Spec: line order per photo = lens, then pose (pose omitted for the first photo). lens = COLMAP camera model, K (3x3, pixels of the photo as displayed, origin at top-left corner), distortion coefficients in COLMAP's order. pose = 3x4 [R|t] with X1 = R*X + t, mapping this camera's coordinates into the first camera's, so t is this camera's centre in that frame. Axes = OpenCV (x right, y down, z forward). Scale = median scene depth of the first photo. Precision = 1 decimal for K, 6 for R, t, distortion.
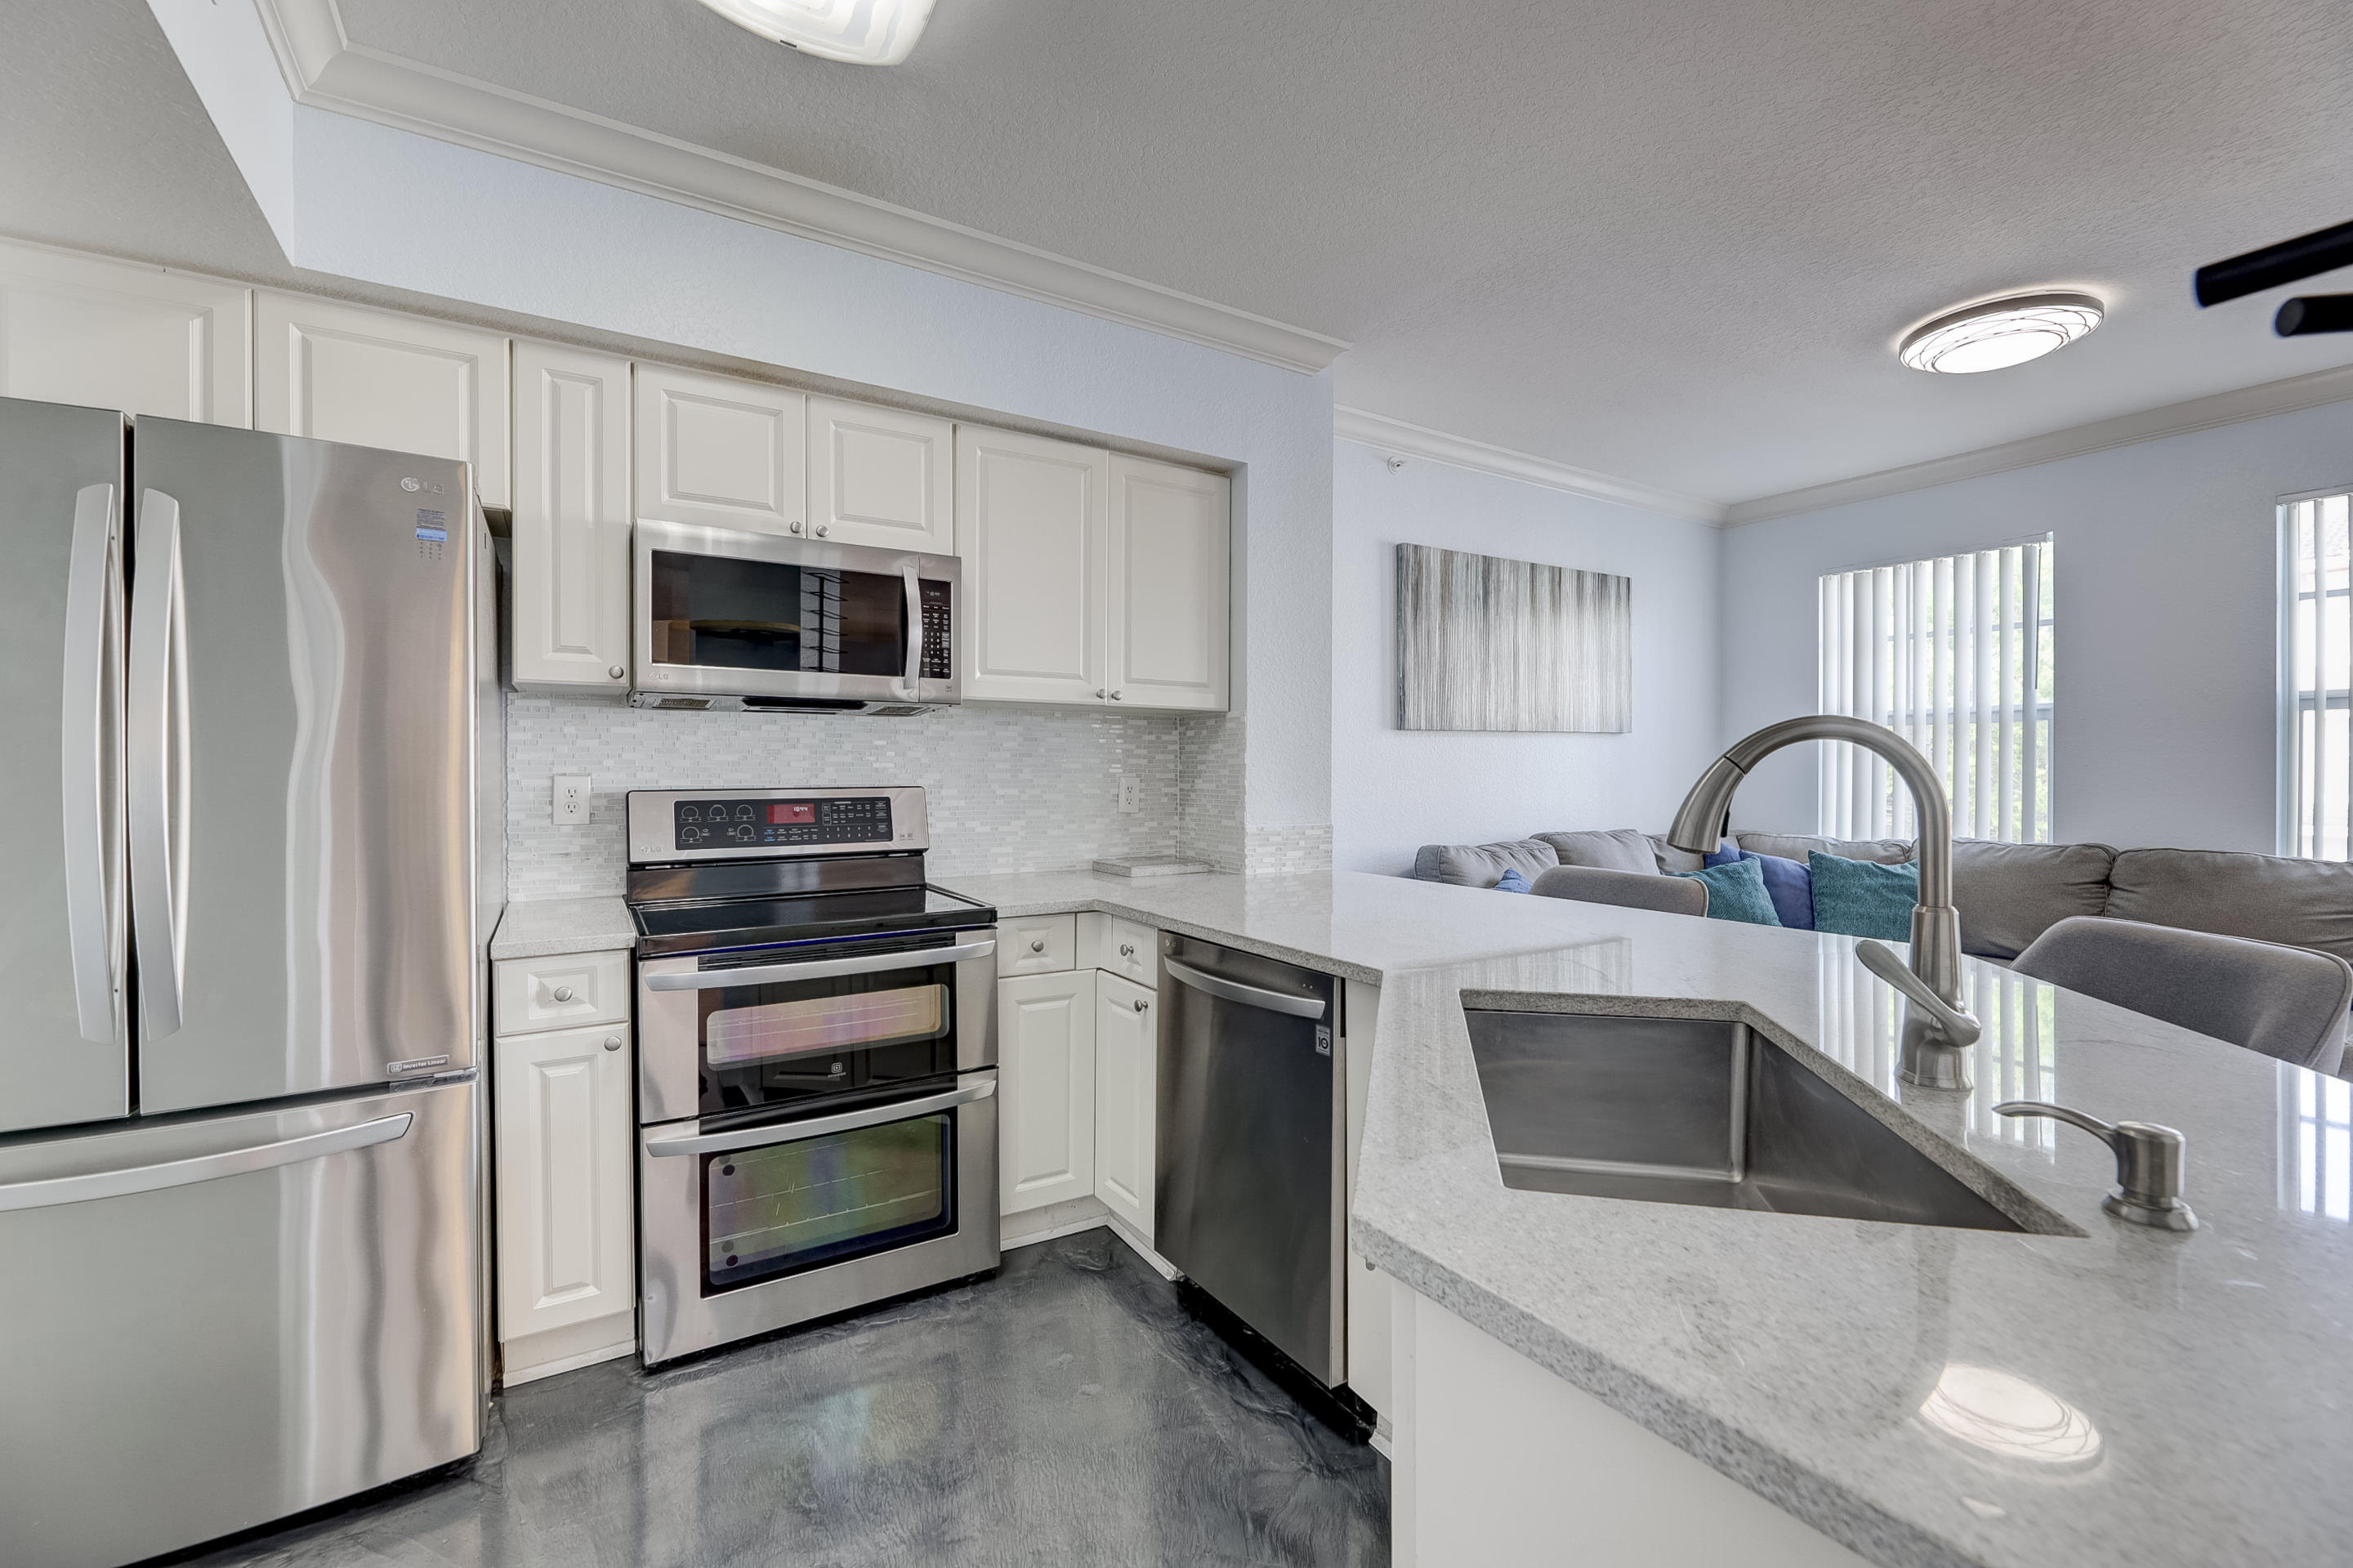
lens RADIAL K [[959.4, 0, 1175.4], [0, 959.4, 781.4], [0, 0, 1]] dist [-0.001826, -0.003413]
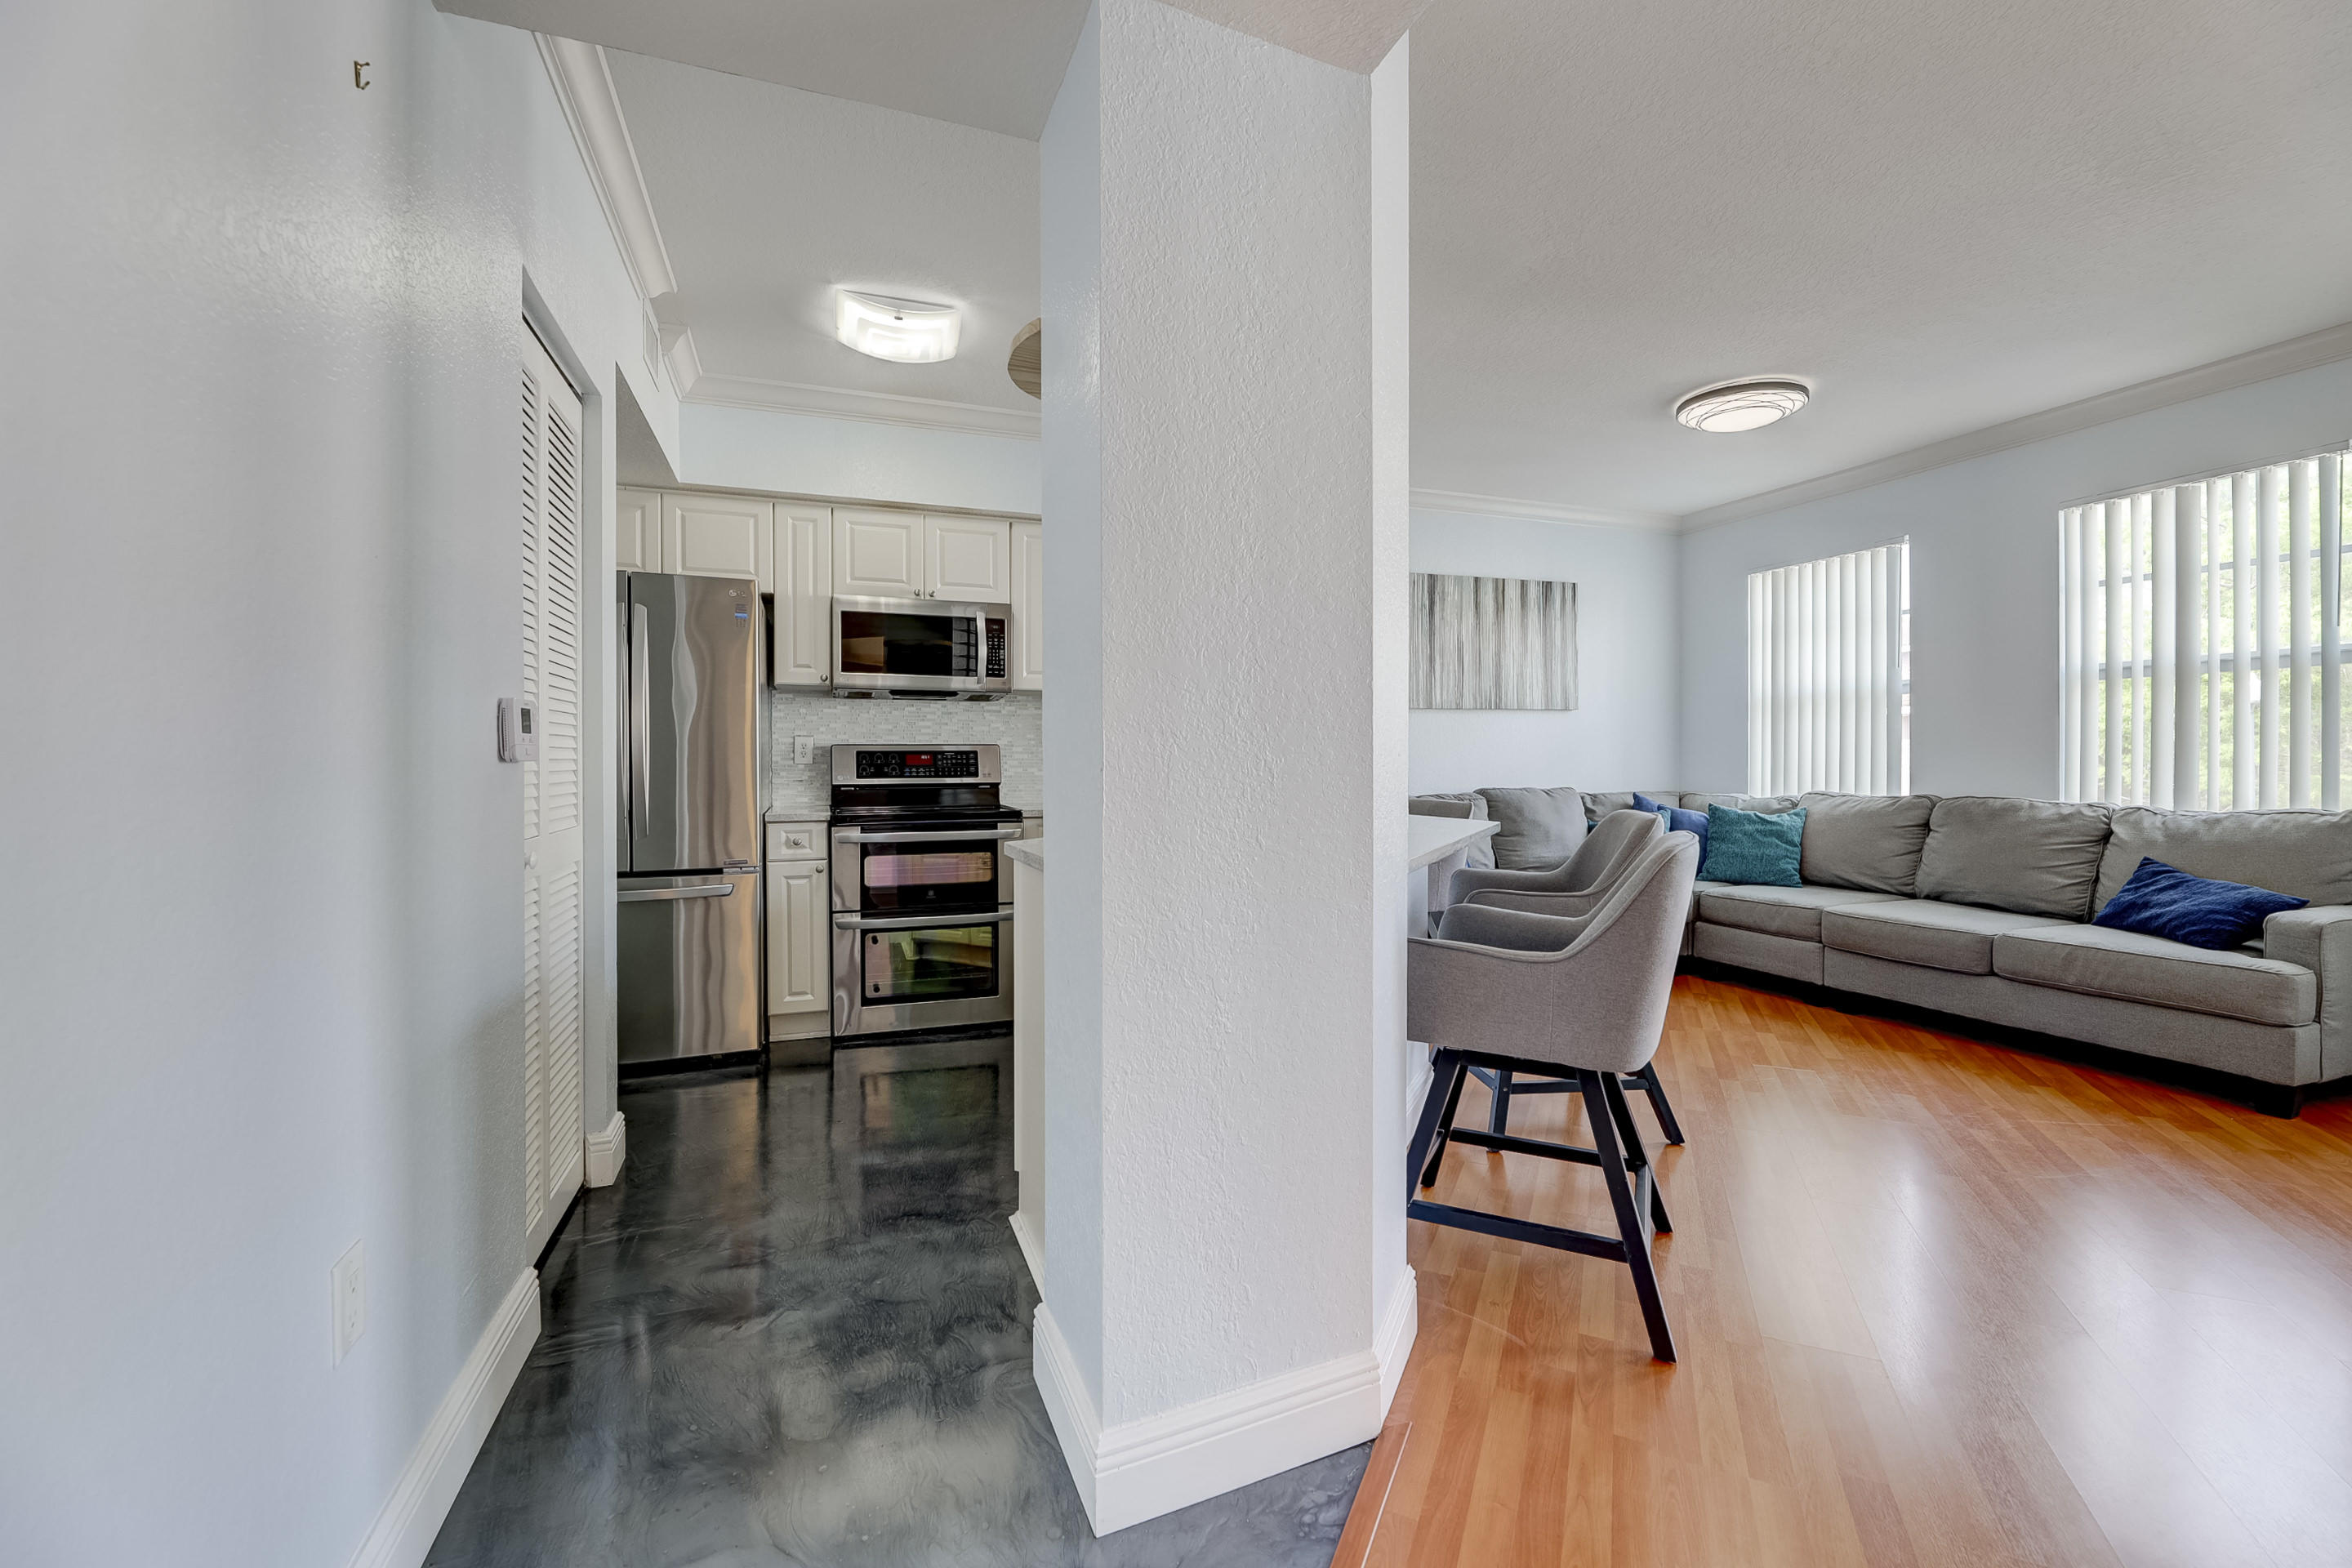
lens RADIAL K [[959.0, 0, 1146.1], [0, 959.0, 774.1], [0, 0, 1]] dist [-0.001826, -0.003413]
pose [[0.975257, 0.002366, -0.221062, 0.378045], [-0.002408, 0.999997, 0.000076, 0.061131], [0.221061, 0.000459, 0.975260, -0.582156]]
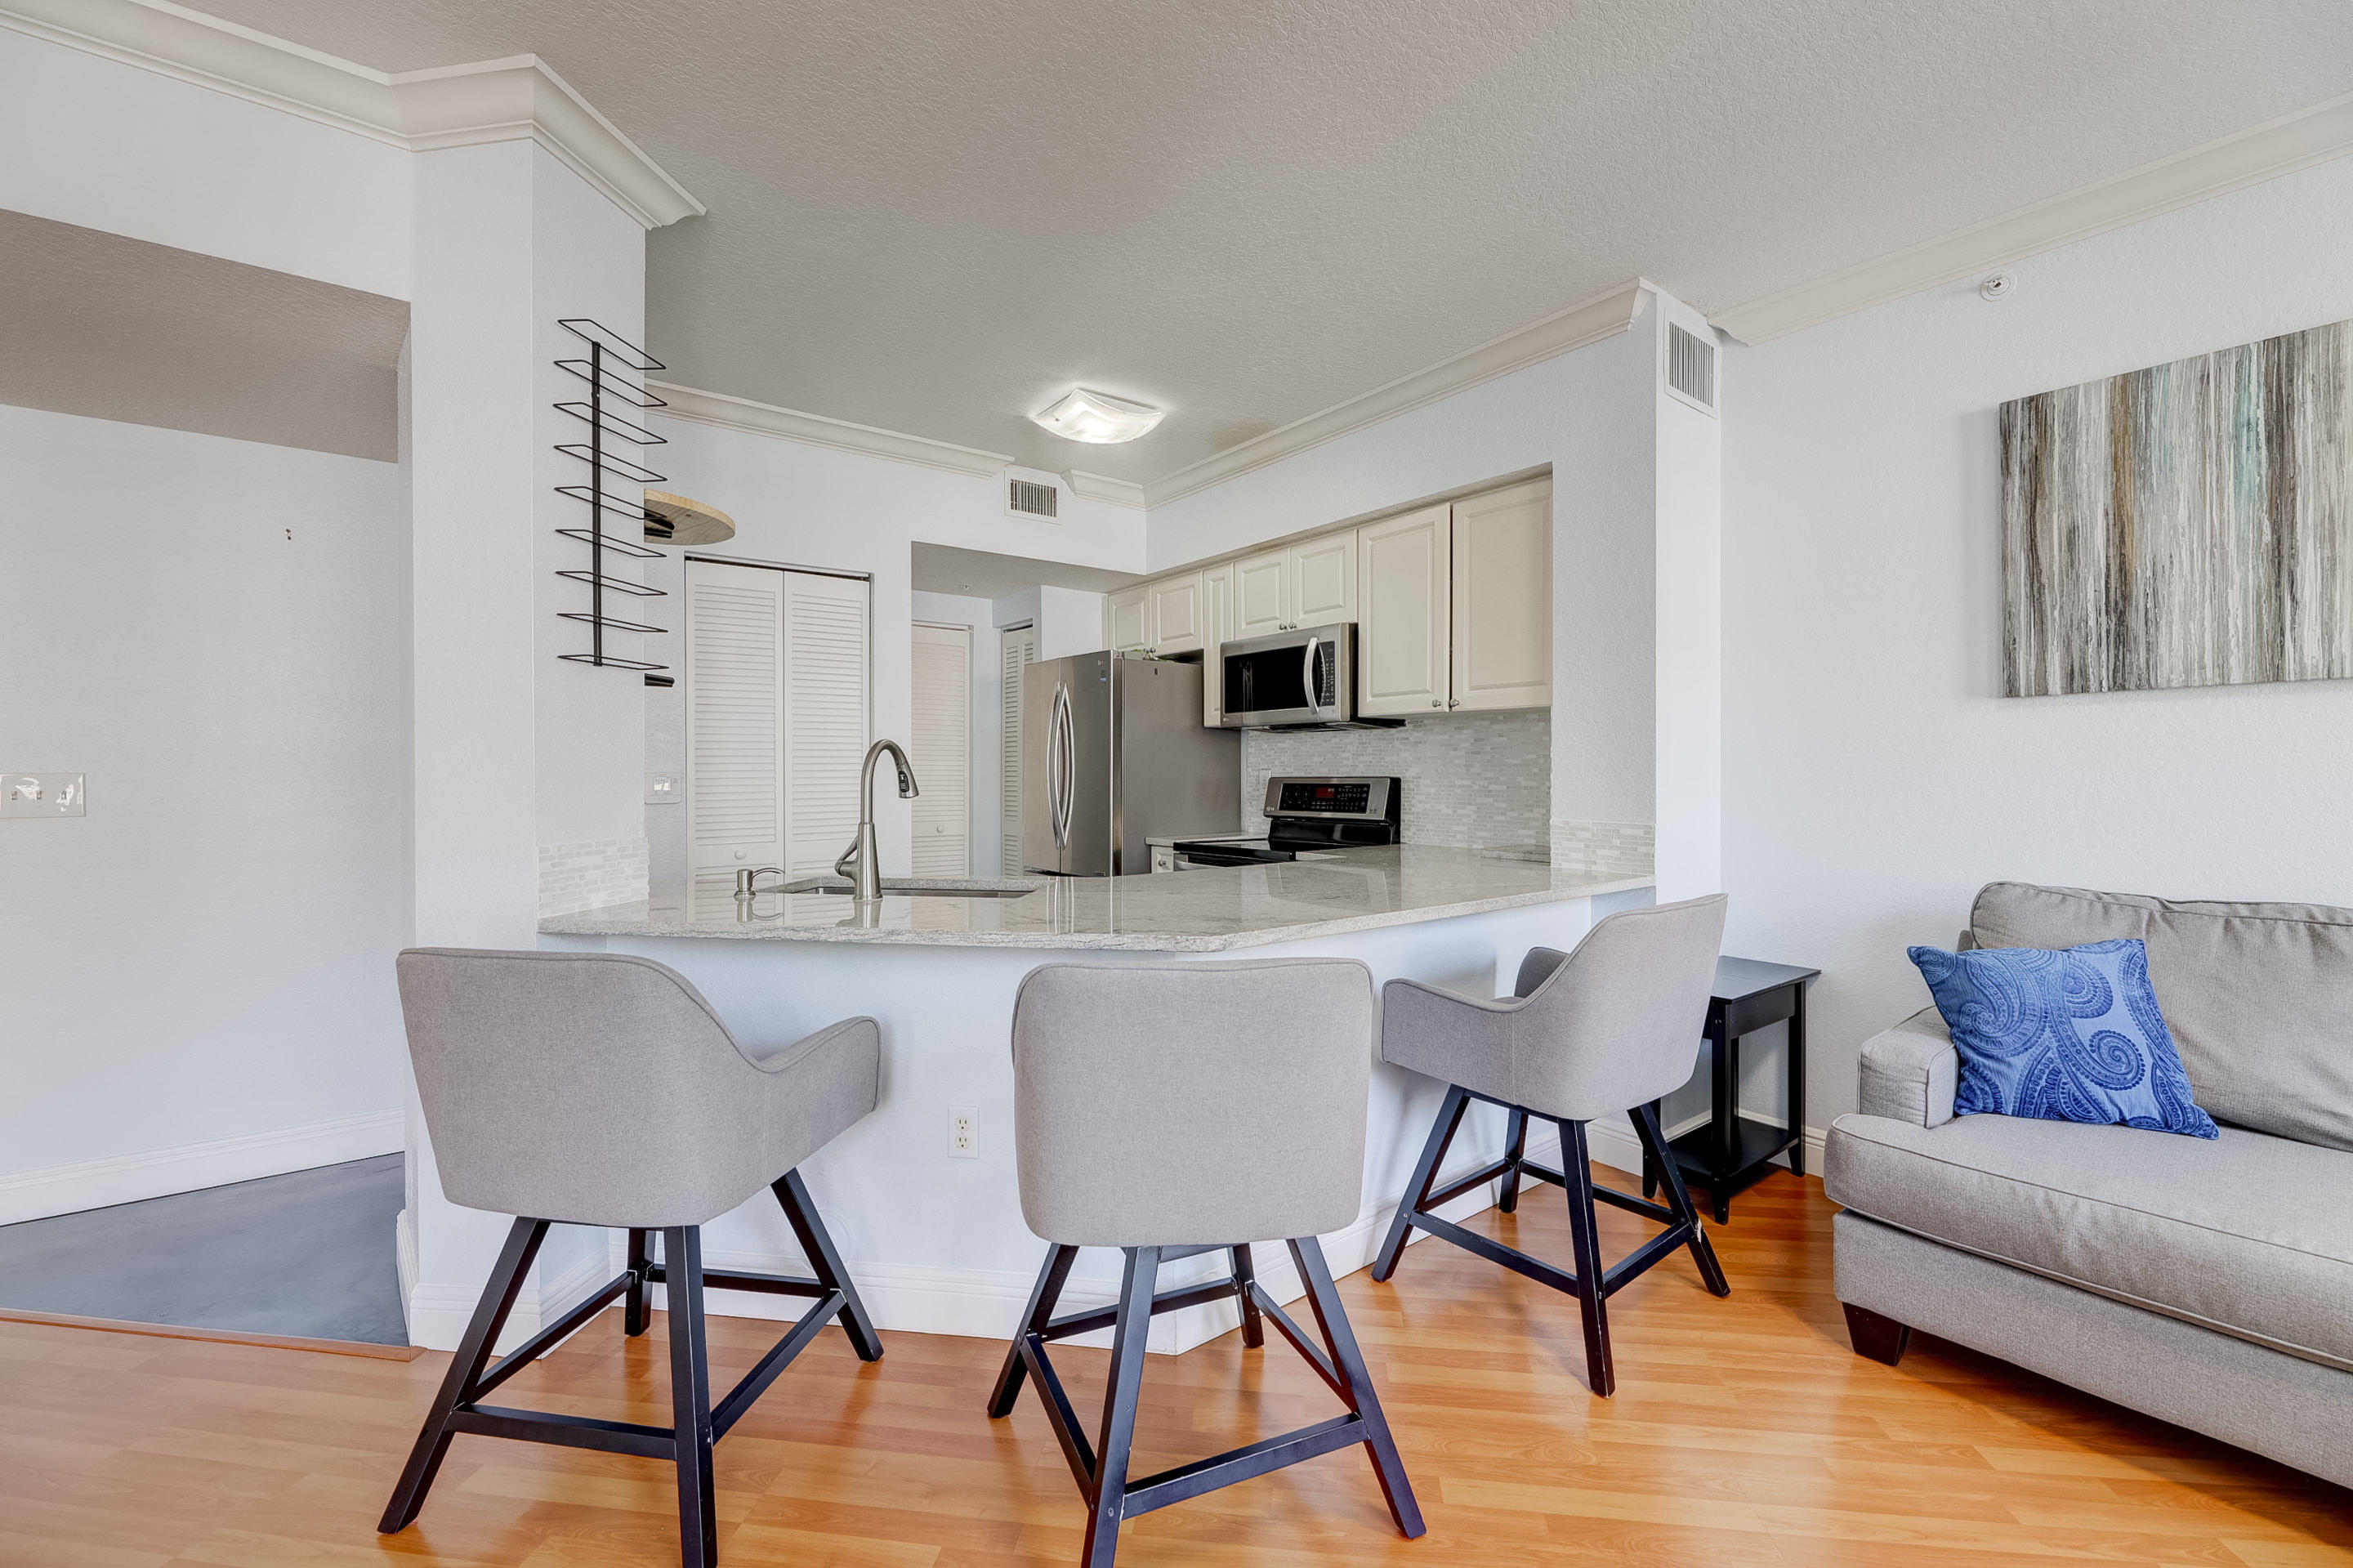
lens RADIAL K [[959.4, 0, 1170.6], [0, 959.4, 774.7], [0, 0, 1]] dist [-0.001826, -0.003413]
pose [[0.101667, 0.005539, -0.994803, 1.240610], [-0.005247, 0.999974, 0.005031, -0.003980], [0.994805, 0.004709, 0.101693, 0.590789]]
